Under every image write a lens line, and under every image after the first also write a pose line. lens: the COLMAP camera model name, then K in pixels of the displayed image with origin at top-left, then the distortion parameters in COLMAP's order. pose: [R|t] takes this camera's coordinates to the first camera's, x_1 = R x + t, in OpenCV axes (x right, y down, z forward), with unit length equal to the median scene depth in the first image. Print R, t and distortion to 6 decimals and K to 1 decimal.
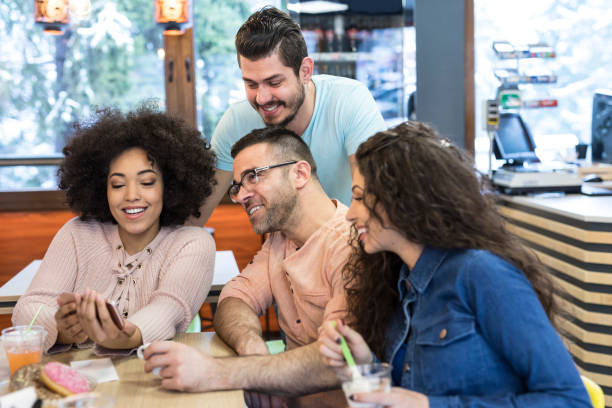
lens RADIAL K [[860.0, 0, 309.3], [0, 860.0, 201.3], [0, 0, 1]] dist [0.000390, -0.019814]
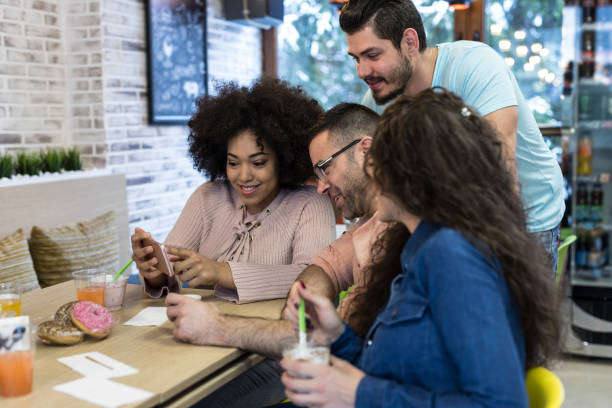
lens RADIAL K [[860.0, 0, 309.3], [0, 860.0, 201.3], [0, 0, 1]] dist [0.000390, -0.019814]
pose [[0.885433, 0.053881, -0.461634, 0.158007], [-0.042784, 0.998489, 0.034480, 0.000766], [0.462794, -0.010779, 0.886400, 0.041315]]
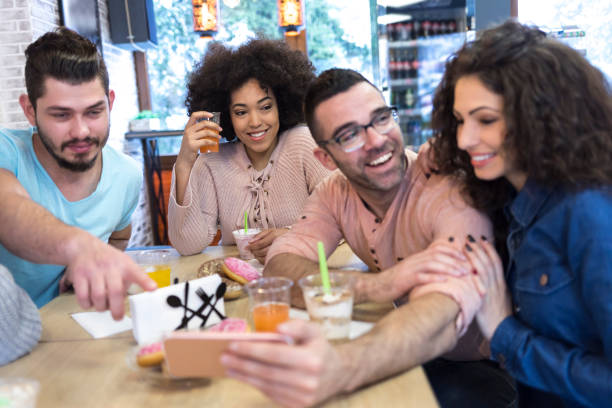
lens RADIAL K [[588.2, 0, 304.2], [0, 588.2, 201.3], [0, 0, 1]] dist [0.004267, -0.010630]
pose [[0.991704, -0.026375, -0.125809, -0.028177], [0.033237, 0.998054, 0.052761, 0.021600], [0.124173, -0.056505, 0.990650, 0.059699]]
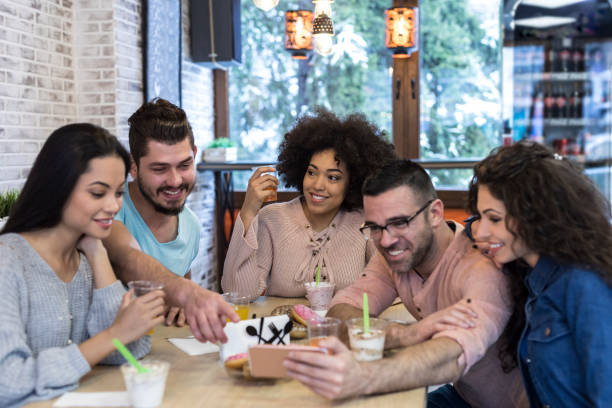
lens RADIAL K [[860.0, 0, 309.3], [0, 860.0, 201.3], [0, 0, 1]] dist [0.000390, -0.019814]
pose [[0.964255, 0.029406, -0.263338, 0.029971], [-0.032337, 0.999454, -0.006800, 0.007841], [0.262994, 0.015073, 0.964680, -0.127002]]
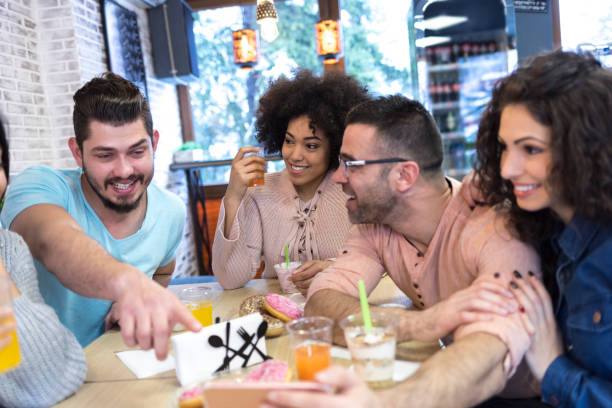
lens RADIAL K [[588.2, 0, 304.2], [0, 588.2, 201.3], [0, 0, 1]] dist [0.004267, -0.010630]
pose [[0.979021, -0.054433, -0.196354, -0.026639], [0.057425, 0.998304, 0.009568, 0.016488], [0.195500, -0.020643, 0.980486, 0.061445]]
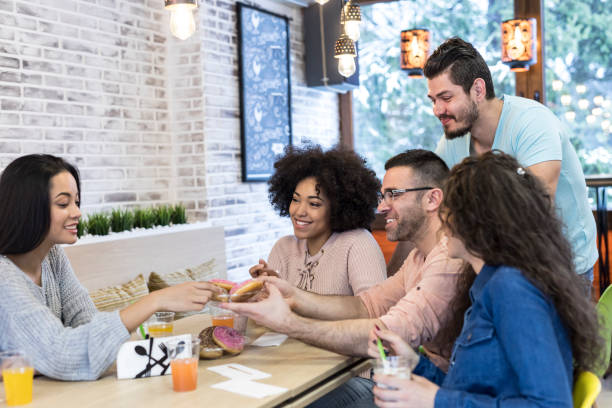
lens RADIAL K [[860.0, 0, 309.3], [0, 860.0, 201.3], [0, 0, 1]] dist [0.000390, -0.019814]
pose [[0.847354, 0.014052, -0.530842, 0.195223], [-0.030079, 0.999315, -0.021560, 0.000939], [0.530175, 0.034236, 0.847196, -0.054125]]
